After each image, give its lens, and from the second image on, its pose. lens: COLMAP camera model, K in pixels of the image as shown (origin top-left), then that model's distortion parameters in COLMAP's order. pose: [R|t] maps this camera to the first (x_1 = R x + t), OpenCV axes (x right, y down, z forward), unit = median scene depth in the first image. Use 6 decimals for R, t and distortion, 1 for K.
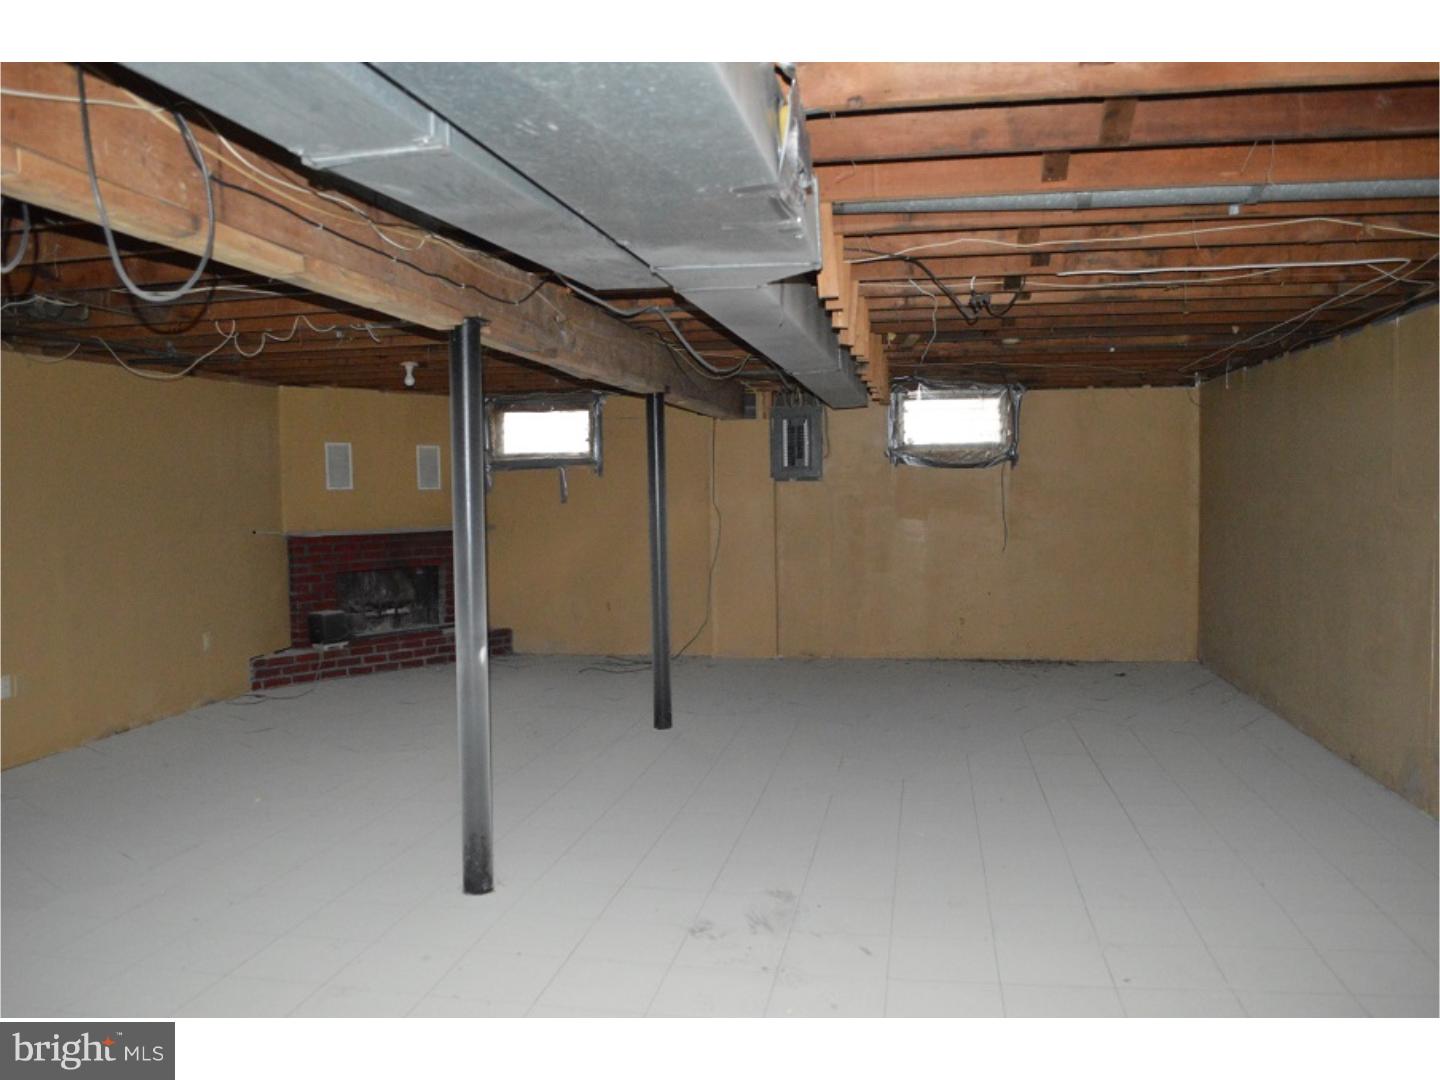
lens RADIAL K [[1243.8, 0, 720.0], [0, 1243.8, 540.0], [0, 0, 1]] dist [-0.048276, -0.006431]
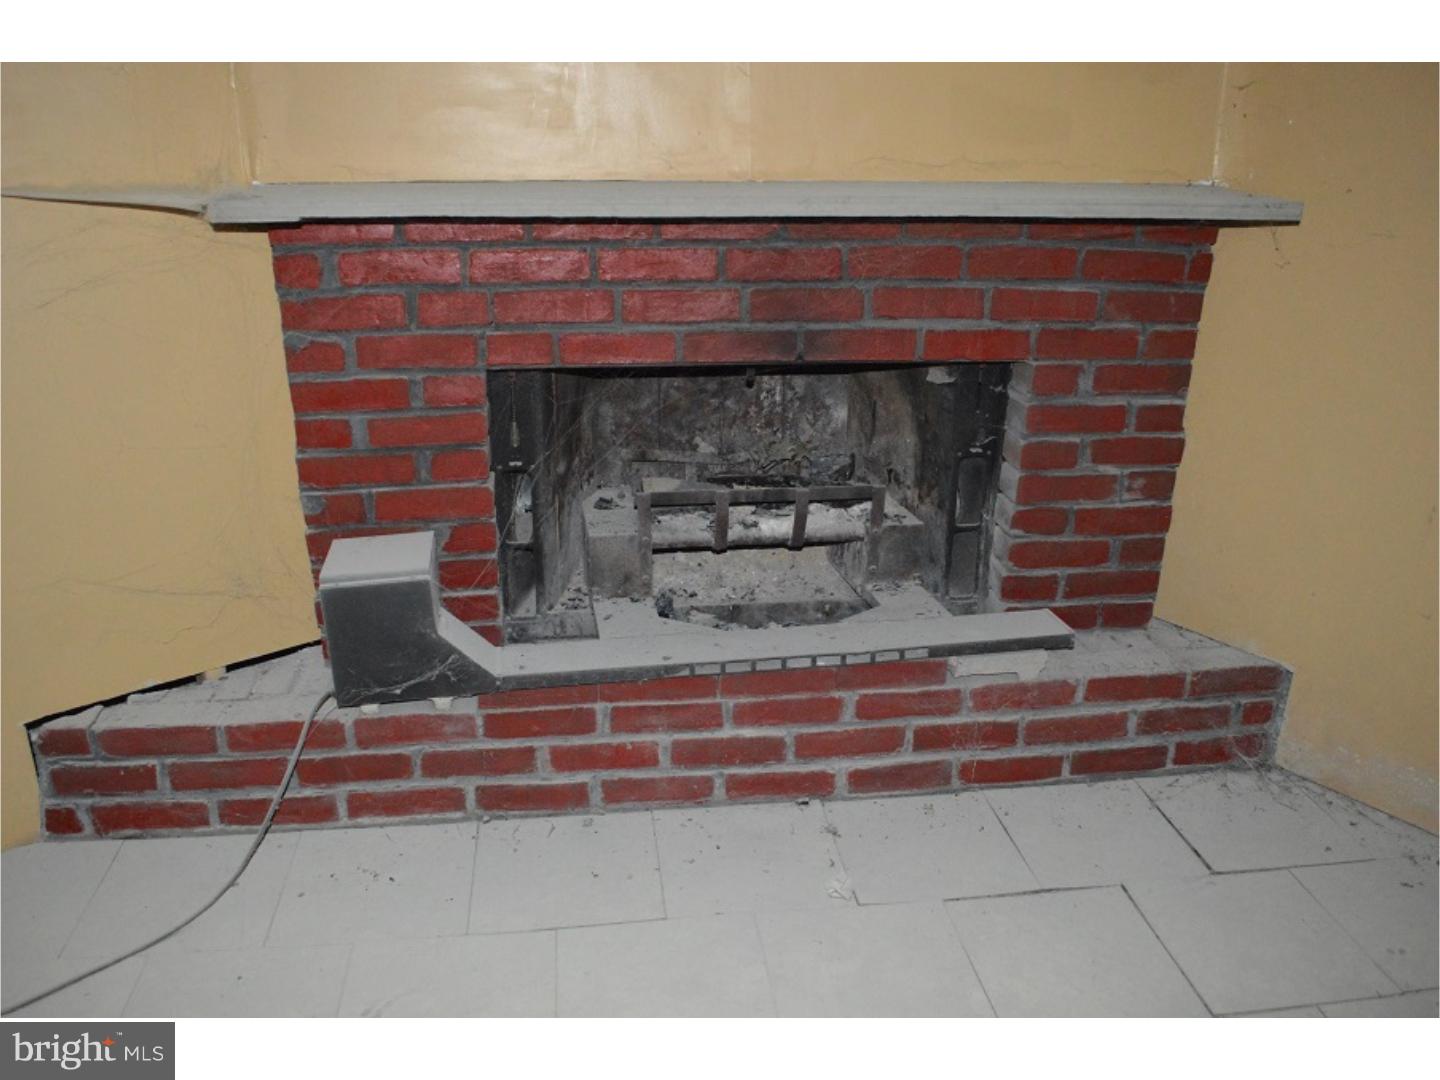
lens RADIAL K [[1209.0, 0, 720.0], [0, 1209.0, 540.0], [0, 0, 1]] dist [-0.061131, -0.001067]
pose [[0.754138, 0.250338, -0.607130, -0.133786], [-0.052469, 0.944507, 0.324274, -0.020259], [0.654617, -0.212692, 0.725423, 0.871180]]
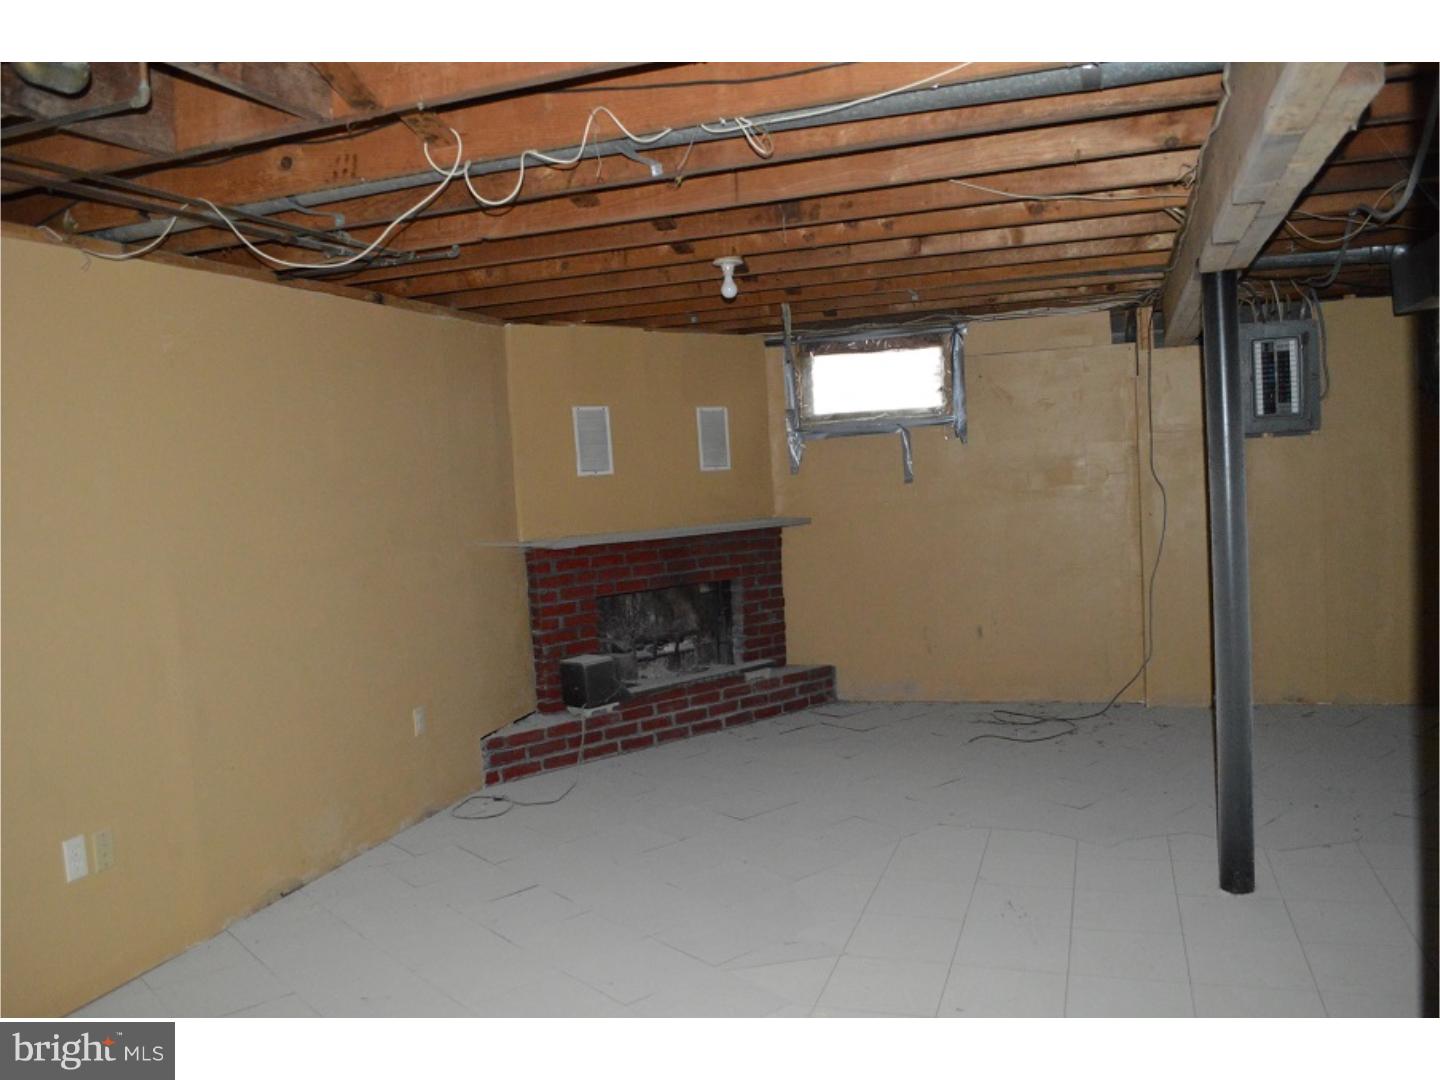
lens RADIAL K [[1209.0, 0, 720.0], [0, 1209.0, 540.0], [0, 0, 1]] dist [-0.061131, -0.001067]
pose [[0.990492, -0.031013, -0.134028, -0.155469], [0.033760, 0.999263, 0.018270, -0.015503], [0.133363, -0.022621, 0.990809, 0.360202]]
